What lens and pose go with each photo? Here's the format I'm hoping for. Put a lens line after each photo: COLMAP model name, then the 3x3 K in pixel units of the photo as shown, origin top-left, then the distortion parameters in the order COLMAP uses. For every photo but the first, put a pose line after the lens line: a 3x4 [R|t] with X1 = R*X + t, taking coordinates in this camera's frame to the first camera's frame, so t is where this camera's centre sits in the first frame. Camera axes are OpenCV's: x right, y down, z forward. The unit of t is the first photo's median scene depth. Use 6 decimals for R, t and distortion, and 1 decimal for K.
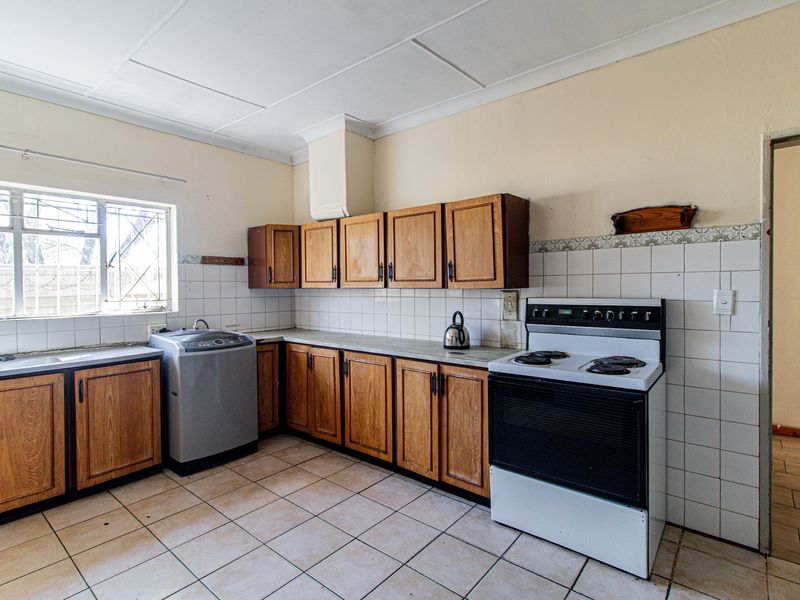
lens RADIAL K [[403.0, 0, 406.9], [0, 403.0, 294.2], [0, 0, 1]] dist [-0.014360, -0.000106]
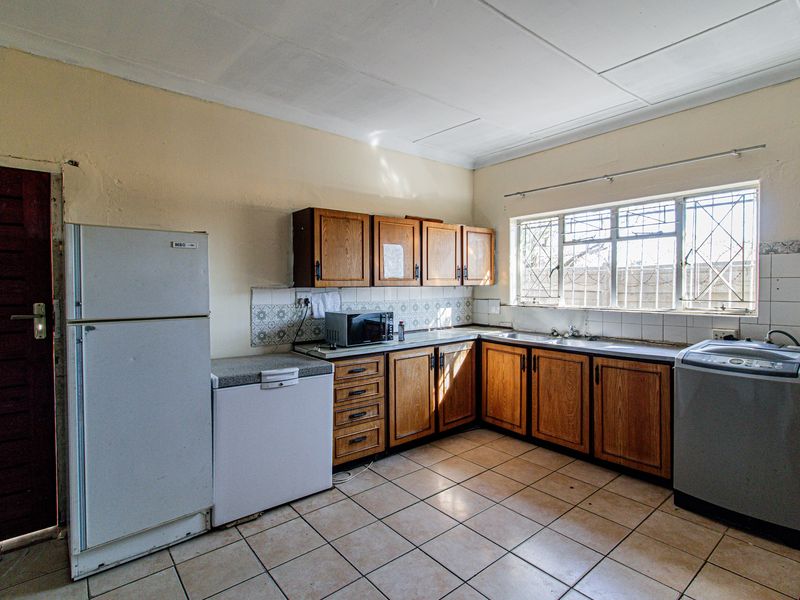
lens RADIAL K [[403.0, 0, 406.3], [0, 403.0, 298.4], [0, 0, 1]] dist [-0.014360, -0.000106]
pose [[-0.184782, 0.034655, -0.982168, 0.386514], [-0.017480, 0.999104, 0.038541, -0.013170], [0.982624, 0.024290, -0.184011, 0.590483]]
